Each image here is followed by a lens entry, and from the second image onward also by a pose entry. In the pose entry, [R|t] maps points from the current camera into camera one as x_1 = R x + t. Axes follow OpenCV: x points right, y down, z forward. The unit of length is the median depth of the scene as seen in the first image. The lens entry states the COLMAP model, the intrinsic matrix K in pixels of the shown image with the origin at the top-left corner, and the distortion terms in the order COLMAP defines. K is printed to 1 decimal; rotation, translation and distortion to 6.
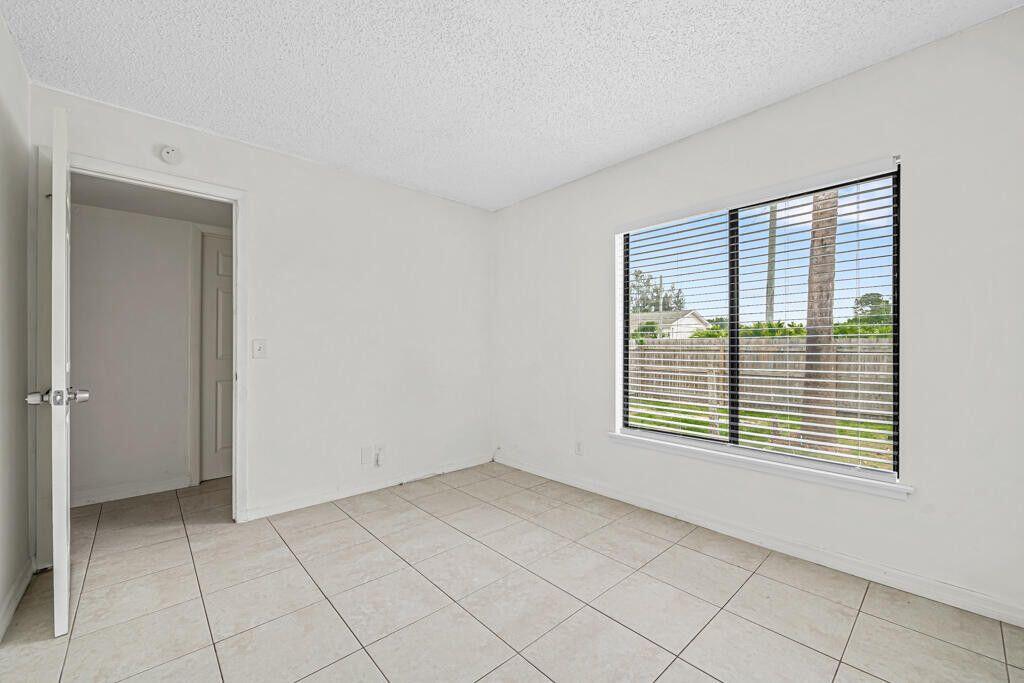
lens RADIAL K [[406.6, 0, 518.3], [0, 406.6, 347.5], [0, 0, 1]] dist [0.000045, -0.000174]
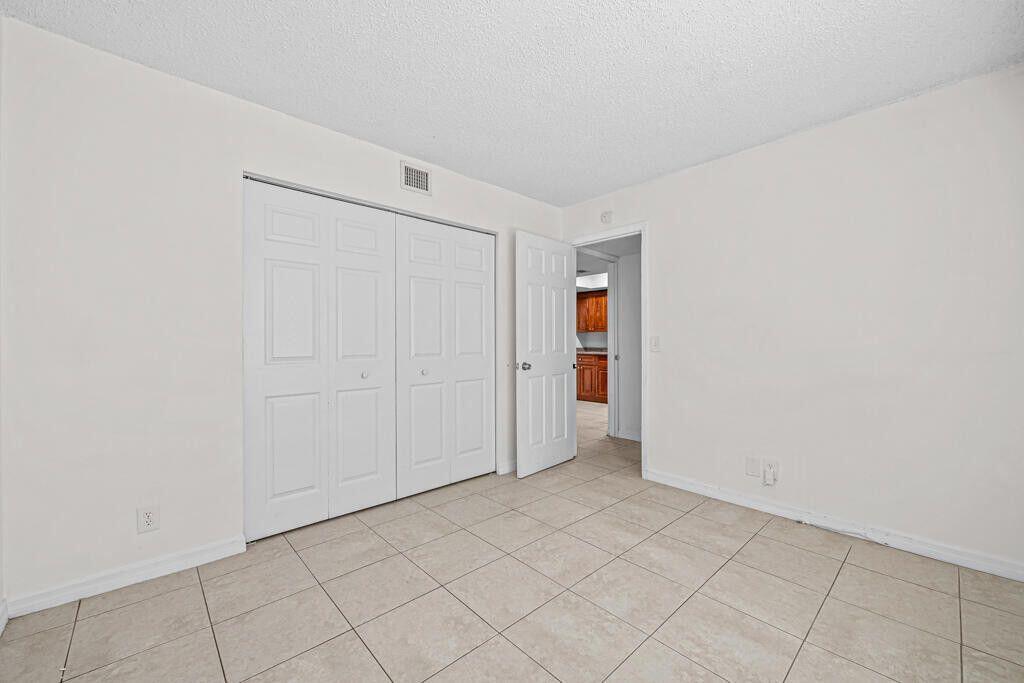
lens RADIAL K [[406.6, 0, 518.5], [0, 406.6, 337.0], [0, 0, 1]] dist [0.000045, -0.000174]
pose [[0.001342, -0.013416, -0.999909, 0.591679], [-0.002242, 0.999907, -0.013419, 0.001188], [0.999997, 0.002260, 0.001312, 0.585061]]
